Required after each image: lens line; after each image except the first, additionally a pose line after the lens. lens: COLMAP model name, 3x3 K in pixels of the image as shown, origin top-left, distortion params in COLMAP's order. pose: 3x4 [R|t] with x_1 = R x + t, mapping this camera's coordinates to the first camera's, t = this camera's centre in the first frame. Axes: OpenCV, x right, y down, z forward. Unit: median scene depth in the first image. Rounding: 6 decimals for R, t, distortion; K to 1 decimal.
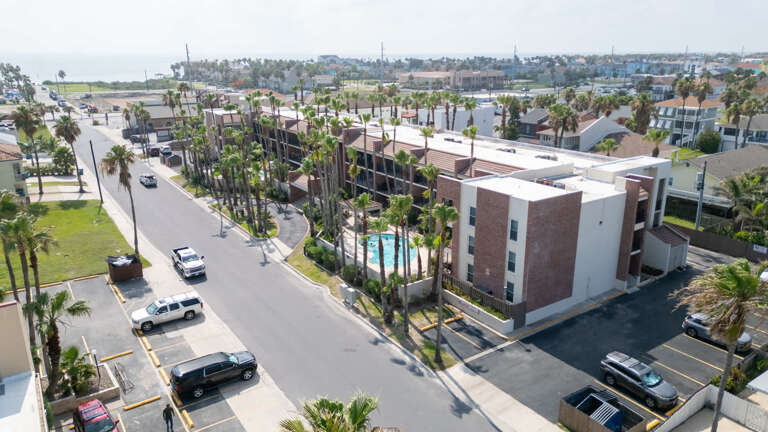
lens RADIAL K [[539.8, 0, 382.1], [0, 539.8, 214.7], [0, 0, 1]] dist [0.064001, -0.059542]
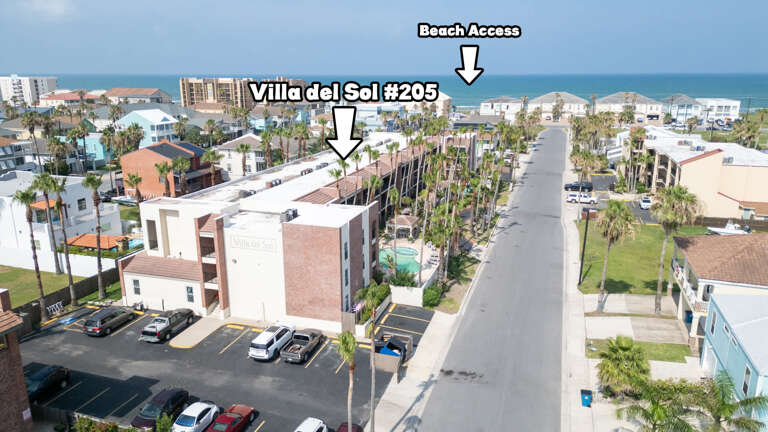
lens RADIAL K [[539.8, 0, 385.8], [0, 539.8, 224.1], [0, 0, 1]] dist [0.064001, -0.059542]
pose [[-0.614639, -0.207869, 0.760927, -1.259903], [0.229616, 0.875730, 0.424704, -0.680792], [-0.754649, 0.435761, -0.490527, 2.134218]]
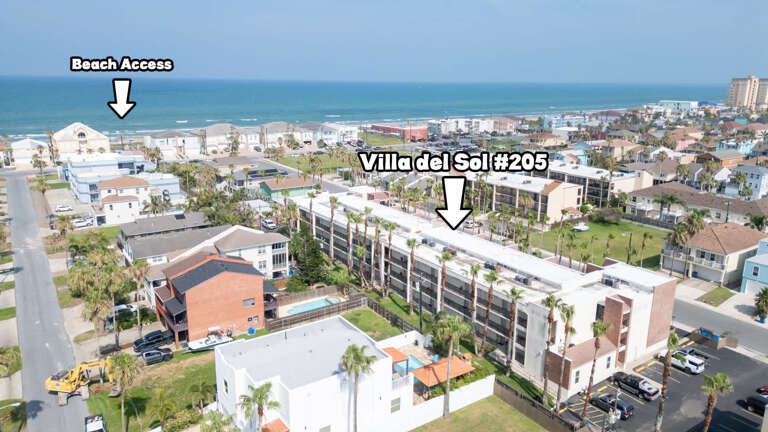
lens RADIAL K [[539.8, 0, 386.0], [0, 539.8, 207.9], [0, 0, 1]] dist [0.064001, -0.059542]
pose [[-0.999961, -0.008072, 0.003599, 0.100865], [-0.005166, 0.864269, 0.503003, -1.180064], [-0.007171, 0.502964, -0.864277, 2.870852]]
